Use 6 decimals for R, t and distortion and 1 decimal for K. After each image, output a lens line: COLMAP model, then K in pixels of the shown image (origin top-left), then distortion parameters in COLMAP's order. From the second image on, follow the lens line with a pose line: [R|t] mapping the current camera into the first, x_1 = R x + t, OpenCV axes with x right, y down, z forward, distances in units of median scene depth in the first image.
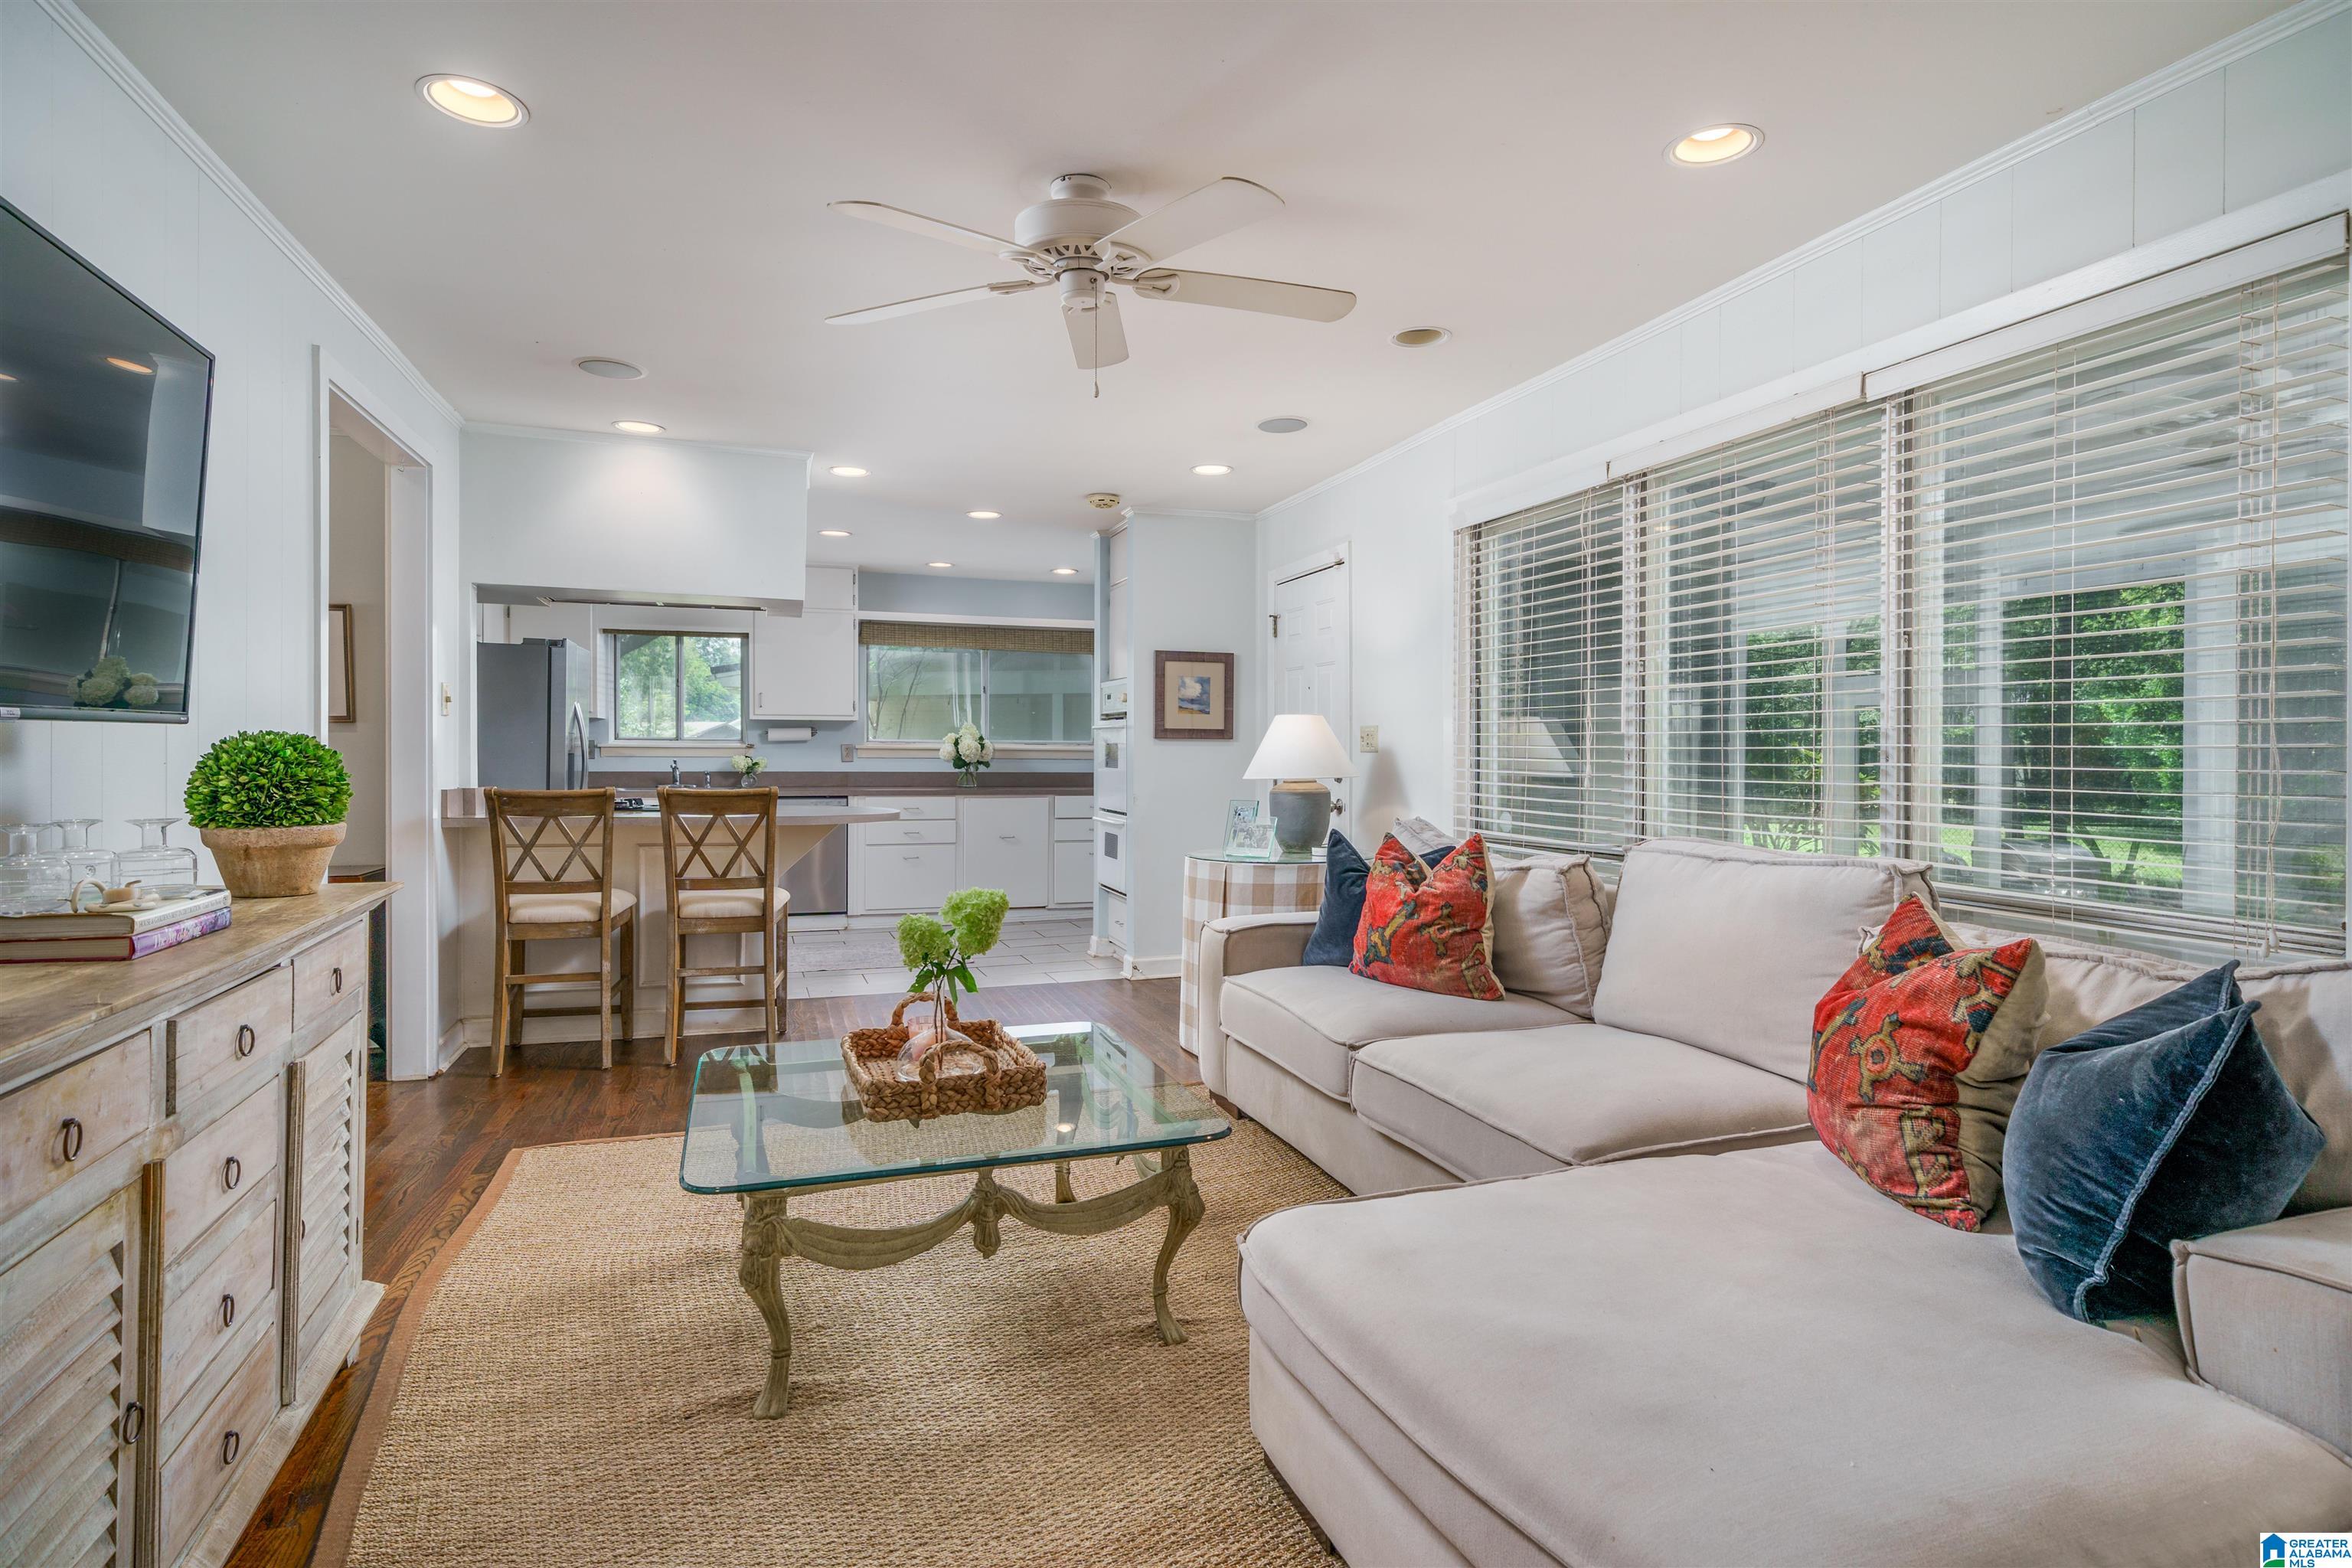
lens RADIAL K [[1257.3, 0, 1180.8], [0, 1257.3, 768.7], [0, 0, 1]] dist [0.000290, -0.000166]
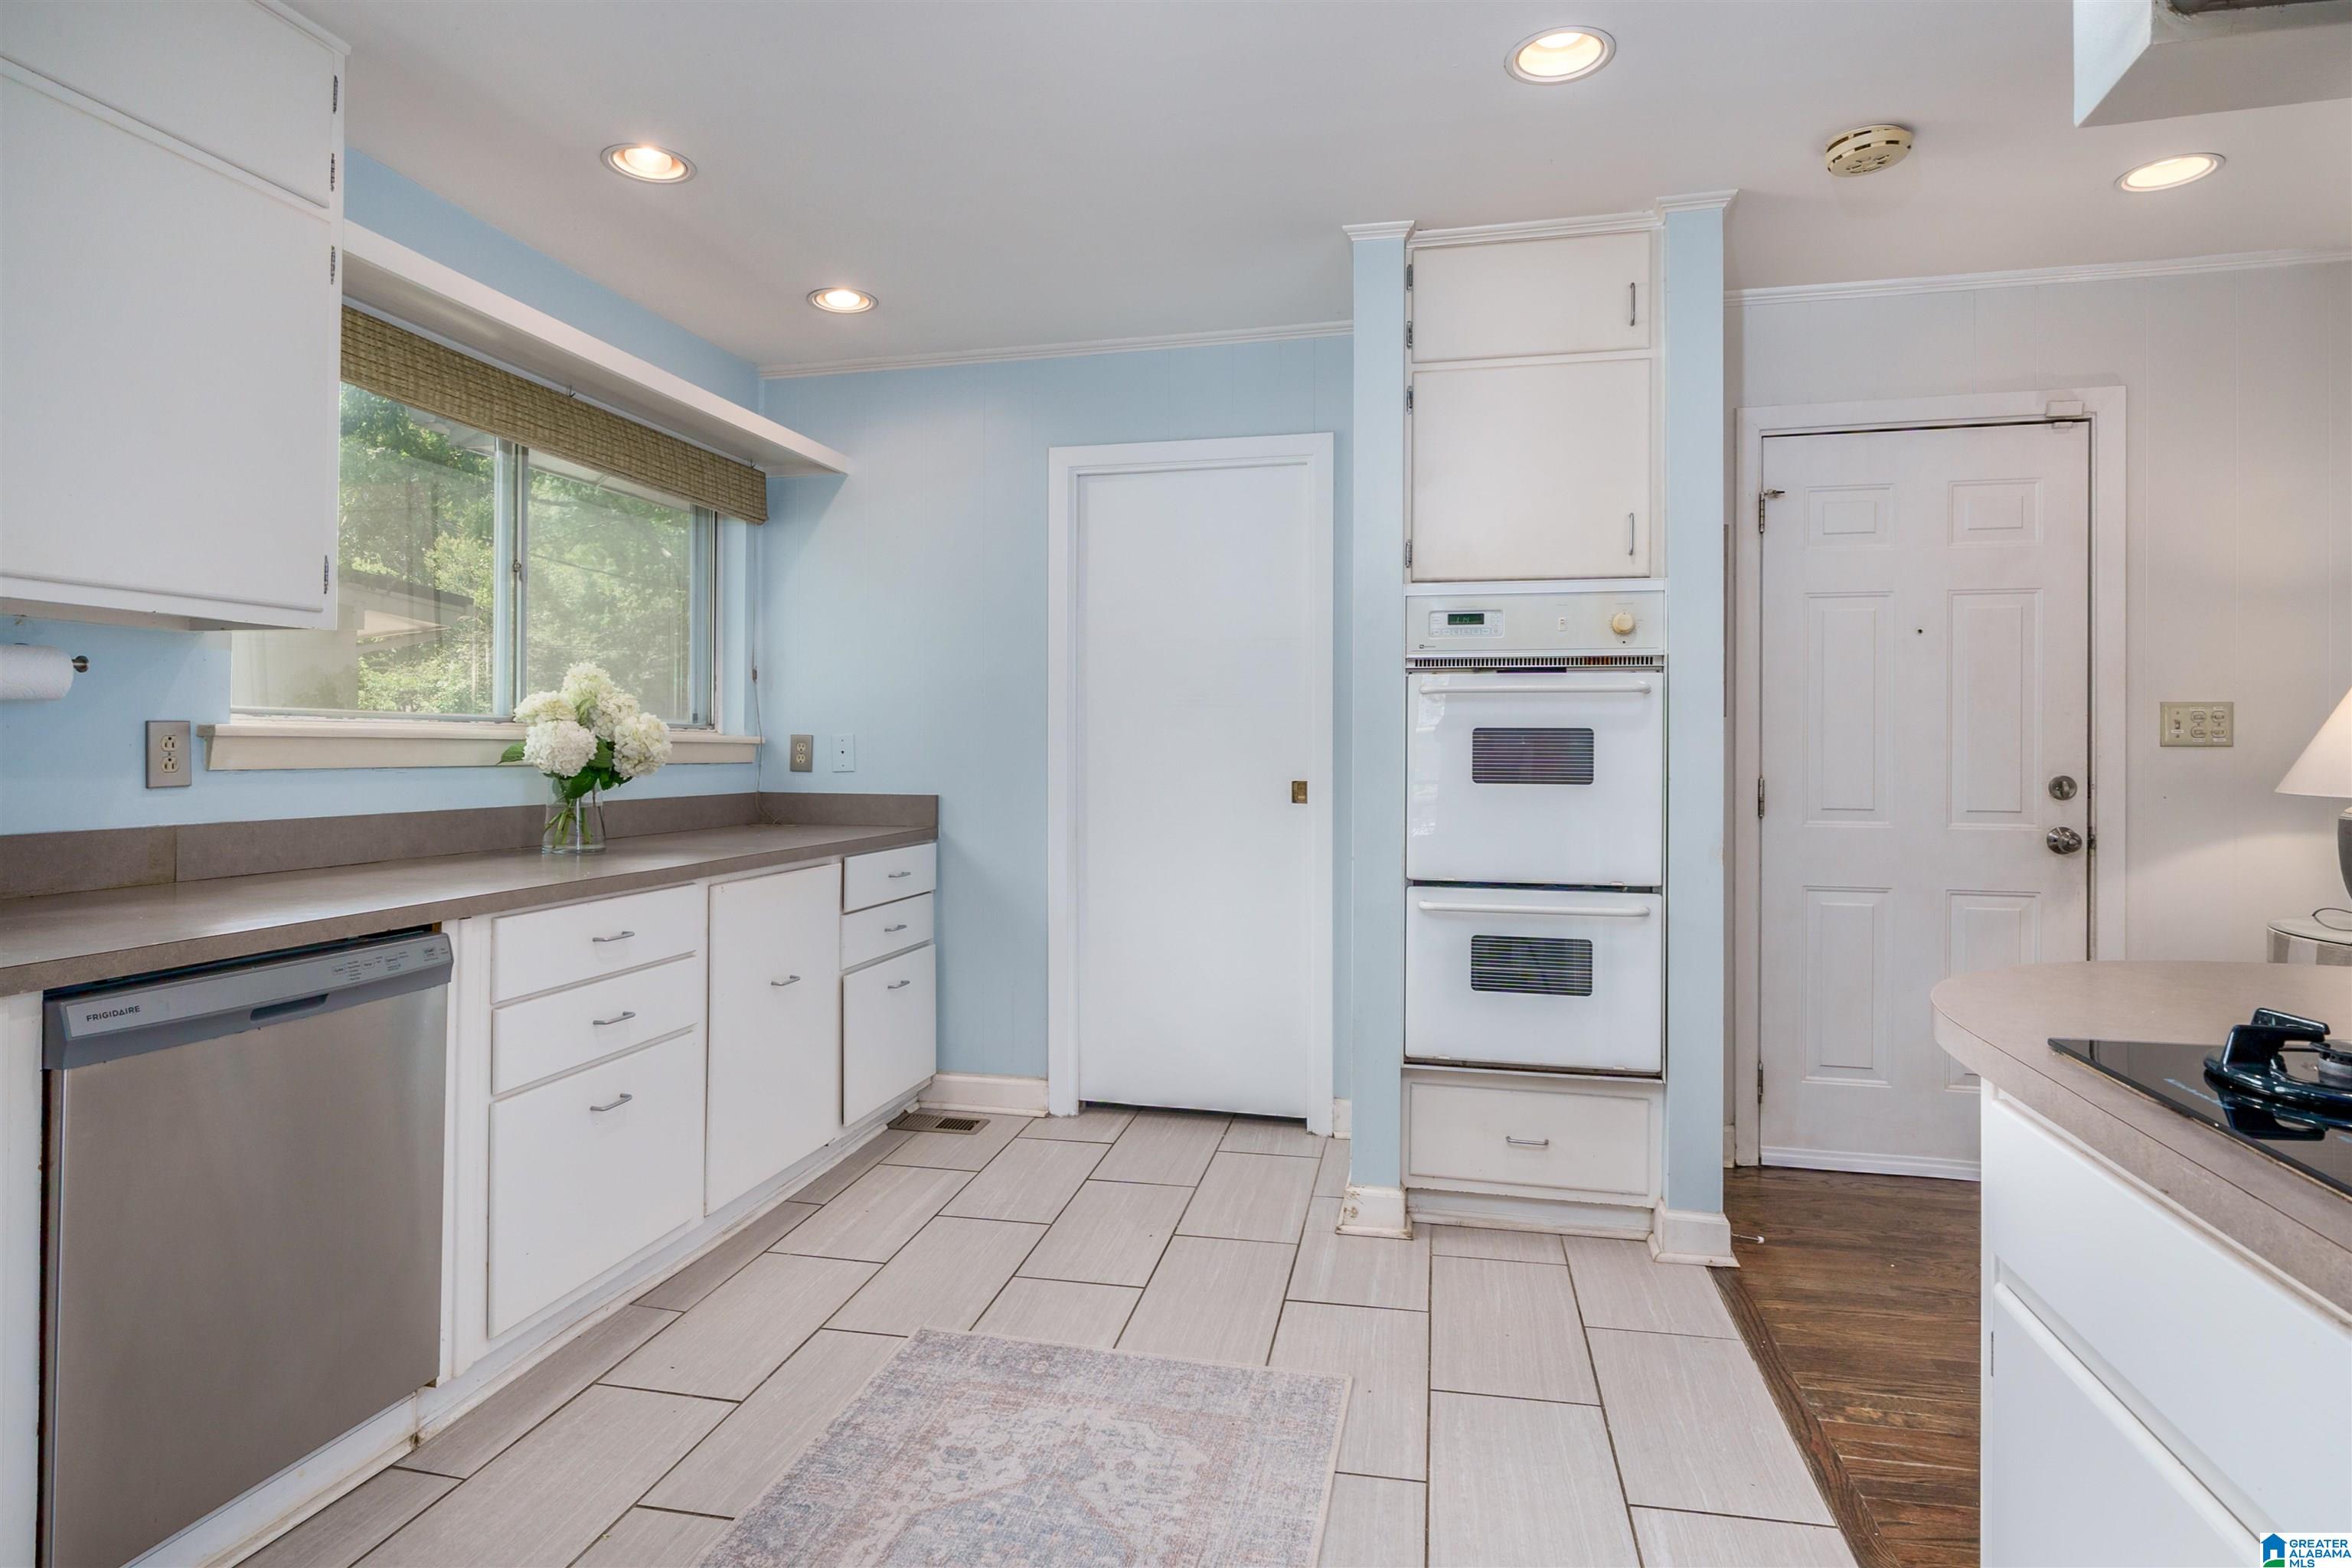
lens RADIAL K [[1131.2, 0, 1187.3], [0, 1131.2, 762.4], [0, 0, 1]] dist [0.000135, -0.000055]
pose [[0.519894, -0.015126, 0.854097, -0.807126], [0.002808, 0.999868, 0.015998, -0.031736], [-0.854226, -0.005919, 0.519868, 1.604924]]
